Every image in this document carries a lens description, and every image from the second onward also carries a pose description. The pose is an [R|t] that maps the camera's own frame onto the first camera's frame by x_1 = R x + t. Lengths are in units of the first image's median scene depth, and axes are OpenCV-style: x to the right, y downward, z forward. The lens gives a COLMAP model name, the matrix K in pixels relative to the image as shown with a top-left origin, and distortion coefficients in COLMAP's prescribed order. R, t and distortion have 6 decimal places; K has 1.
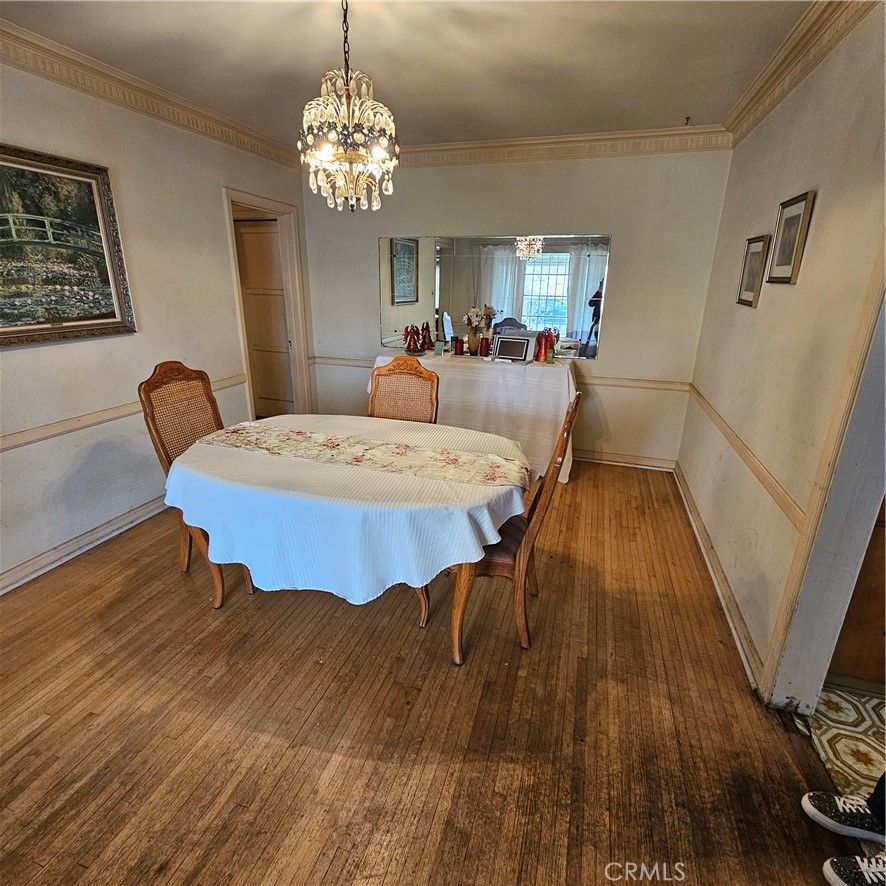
lens RADIAL K [[486.2, 0, 436.7], [0, 486.2, 441.4], [0, 0, 1]] dist [0.001431, -0.002874]
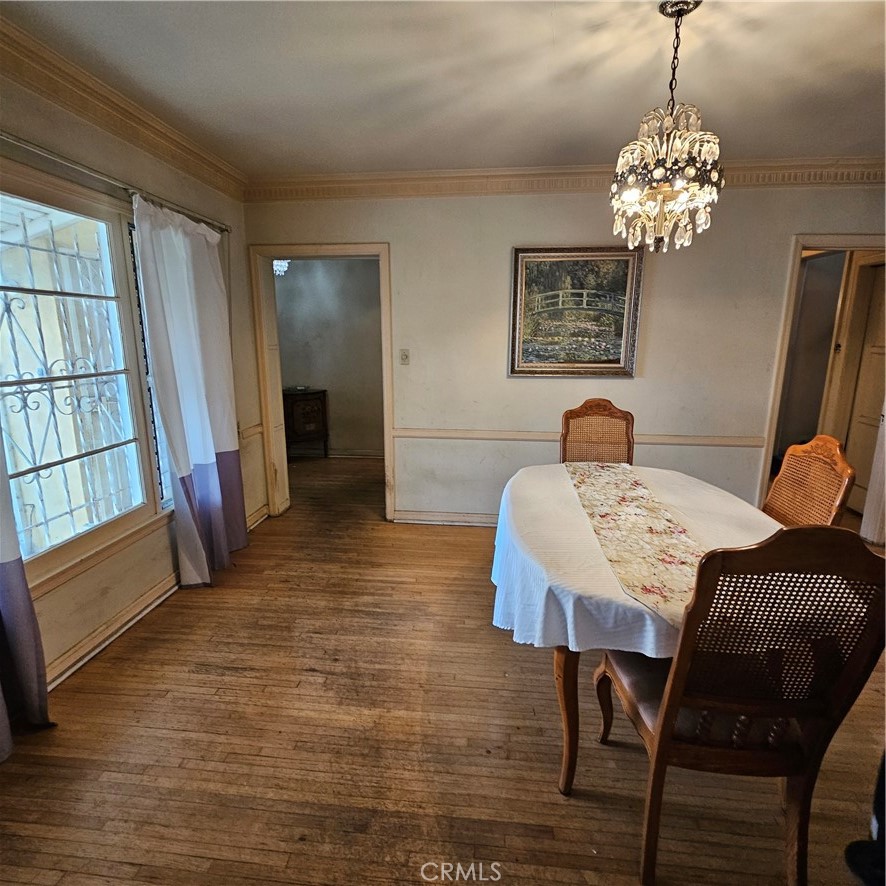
lens RADIAL K [[486.2, 0, 437.1], [0, 486.2, 439.7], [0, 0, 1]] dist [0.001431, -0.002874]
pose [[0.196593, 0.192929, -0.961317, 0.557475], [-0.313593, 0.941323, 0.124785, -0.098351], [0.928984, 0.276930, 0.245558, 0.386671]]
